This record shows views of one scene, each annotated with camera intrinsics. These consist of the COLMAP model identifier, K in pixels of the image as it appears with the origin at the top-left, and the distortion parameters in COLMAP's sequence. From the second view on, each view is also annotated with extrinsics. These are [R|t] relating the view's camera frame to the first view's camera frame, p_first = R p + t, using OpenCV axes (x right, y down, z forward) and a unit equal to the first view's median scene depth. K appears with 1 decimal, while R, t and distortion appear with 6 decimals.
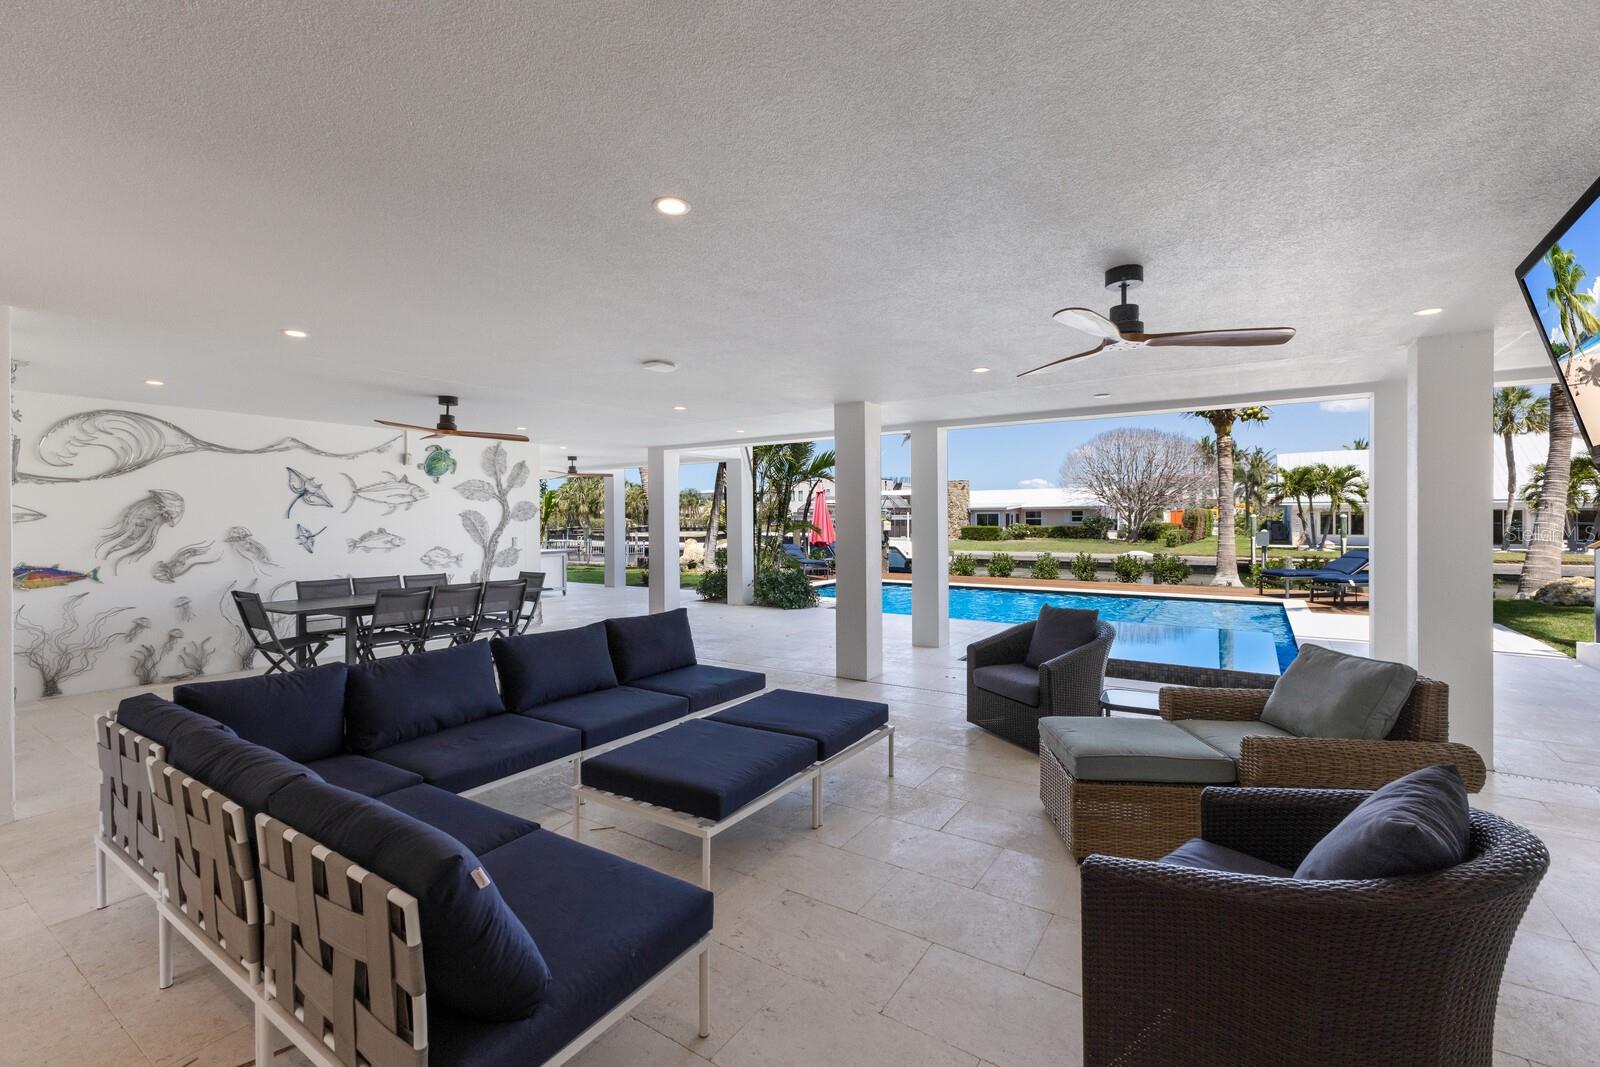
lens RADIAL K [[683.1, 0, 799.9], [0, 683.1, 522.4], [0, 0, 1]] dist [0.005418, 0.000434]
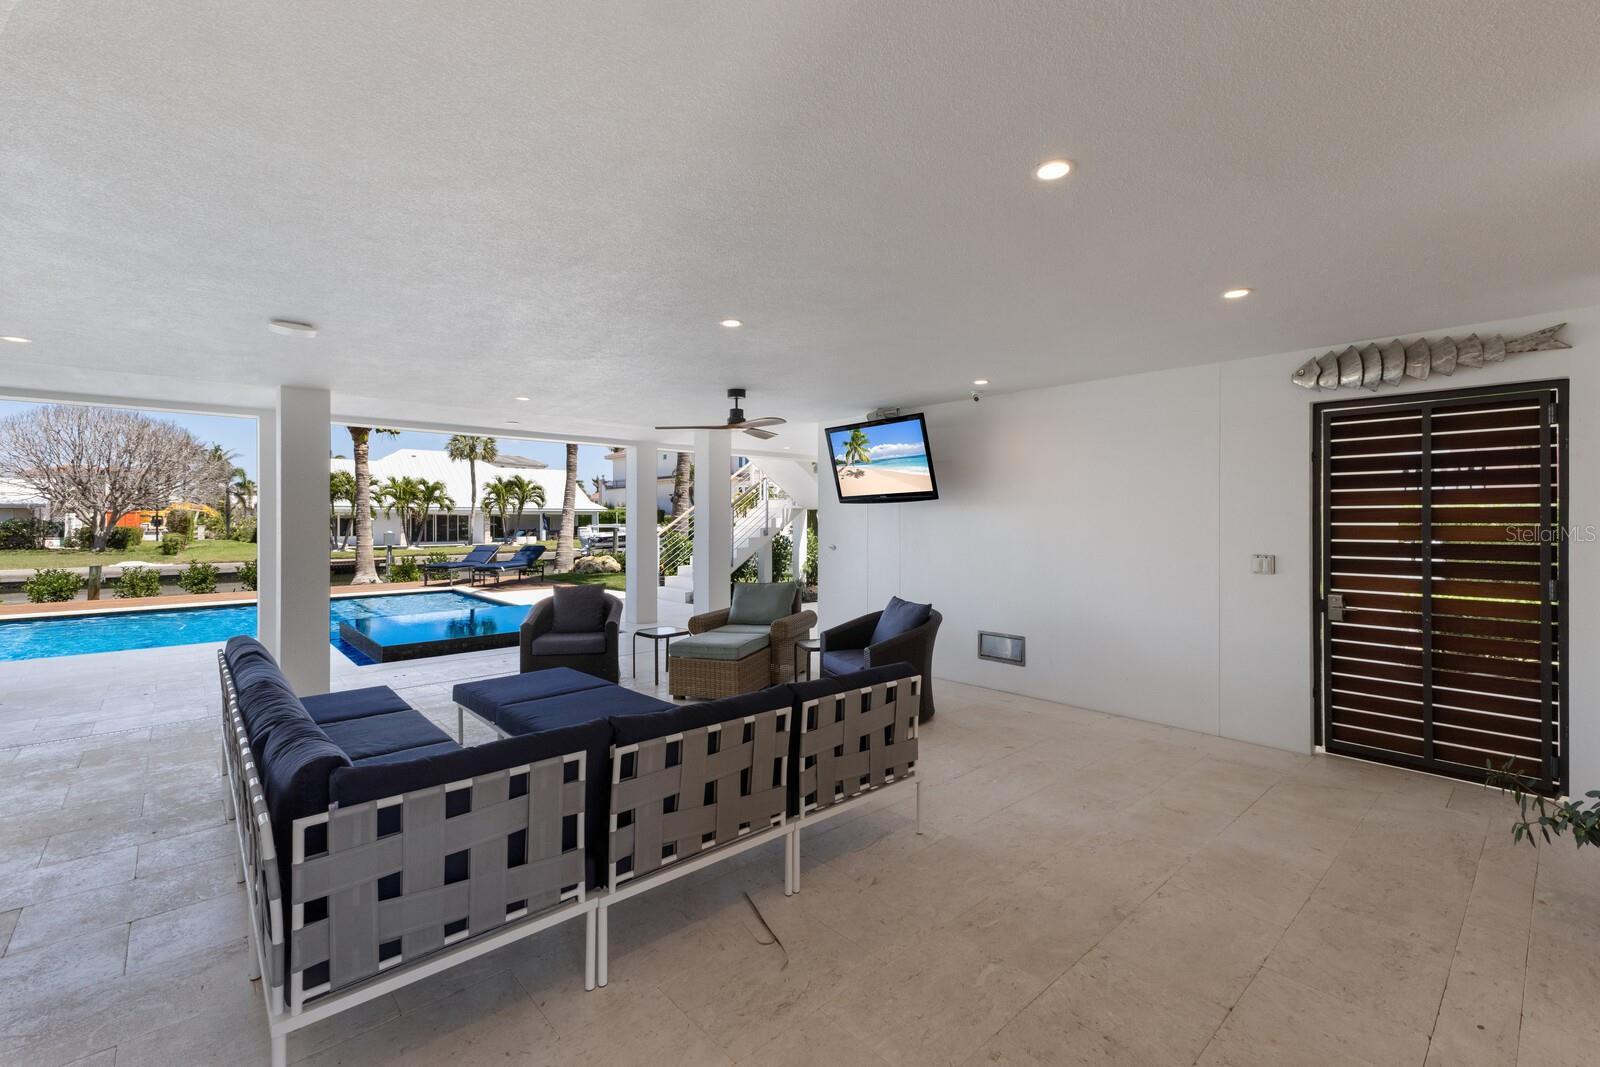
lens RADIAL K [[683.1, 0, 800.8], [0, 683.1, 526.8], [0, 0, 1]] dist [0.005418, 0.000434]
pose [[0.241017, -0.007152, 0.970494, -0.132585], [0.004909, 0.999969, 0.006151, -0.000422], [-0.970508, 0.003281, 0.241045, 0.039247]]
